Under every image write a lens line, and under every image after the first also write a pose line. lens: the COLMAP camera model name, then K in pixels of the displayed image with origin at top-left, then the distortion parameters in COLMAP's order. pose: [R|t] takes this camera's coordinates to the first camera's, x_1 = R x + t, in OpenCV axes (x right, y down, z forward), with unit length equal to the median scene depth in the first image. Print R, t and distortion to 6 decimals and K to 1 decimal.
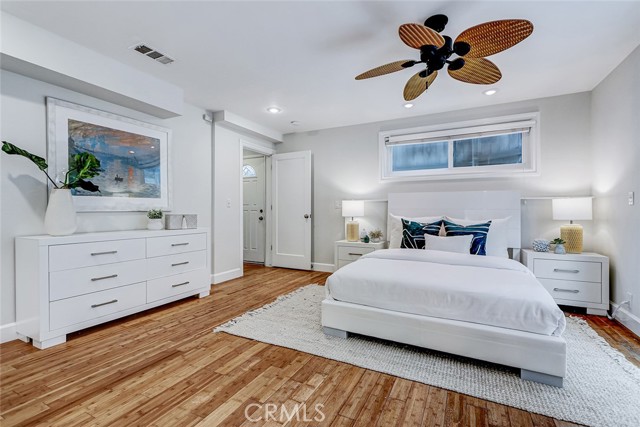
lens RADIAL K [[289.2, 0, 315.4], [0, 289.2, 211.2], [0, 0, 1]] dist [-0.003215, -0.000729]
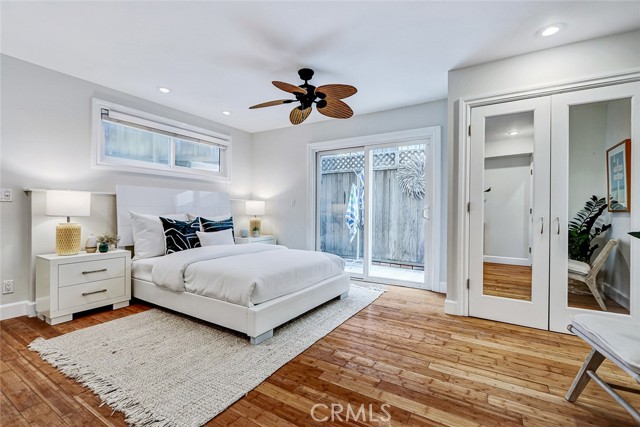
lens RADIAL K [[295.0, 0, 308.2], [0, 295.0, 210.9], [0, 0, 1]] dist [0.001076, -0.000181]
pose [[0.088408, -0.004265, 0.996075, -0.899613], [-0.007054, 0.999963, 0.004908, -0.001346], [-0.996059, -0.007460, 0.088375, 0.785908]]
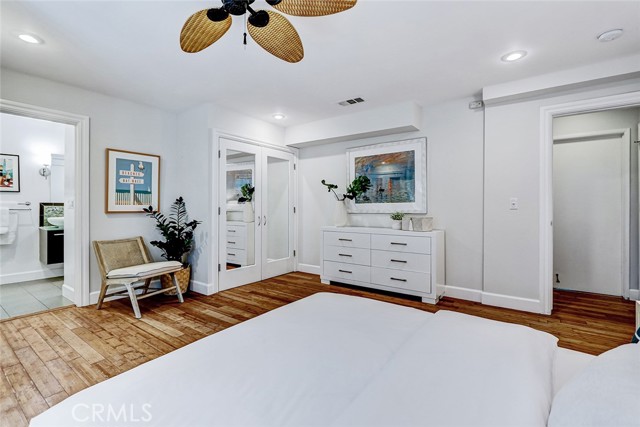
lens RADIAL K [[289.2, 0, 315.4], [0, 289.2, 211.2], [0, 0, 1]] dist [-0.003215, -0.000729]
pose [[-0.146799, 0.011382, -0.989101, 0.946990], [-0.001571, 0.999930, 0.011740, -0.034026], [0.989165, 0.003277, -0.146770, 1.163860]]
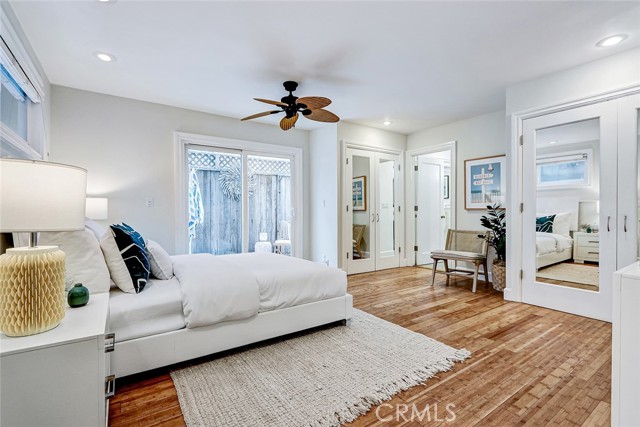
lens RADIAL K [[302.7, 0, 317.6], [0, 302.7, 211.7], [0, 0, 1]] dist [-0.001058, -0.000737]
pose [[-0.885478, -0.000292, 0.464681, -0.393479], [0.000724, 0.999998, 0.002008, 0.003475], [-0.464680, 0.002114, -0.885476, 2.118899]]
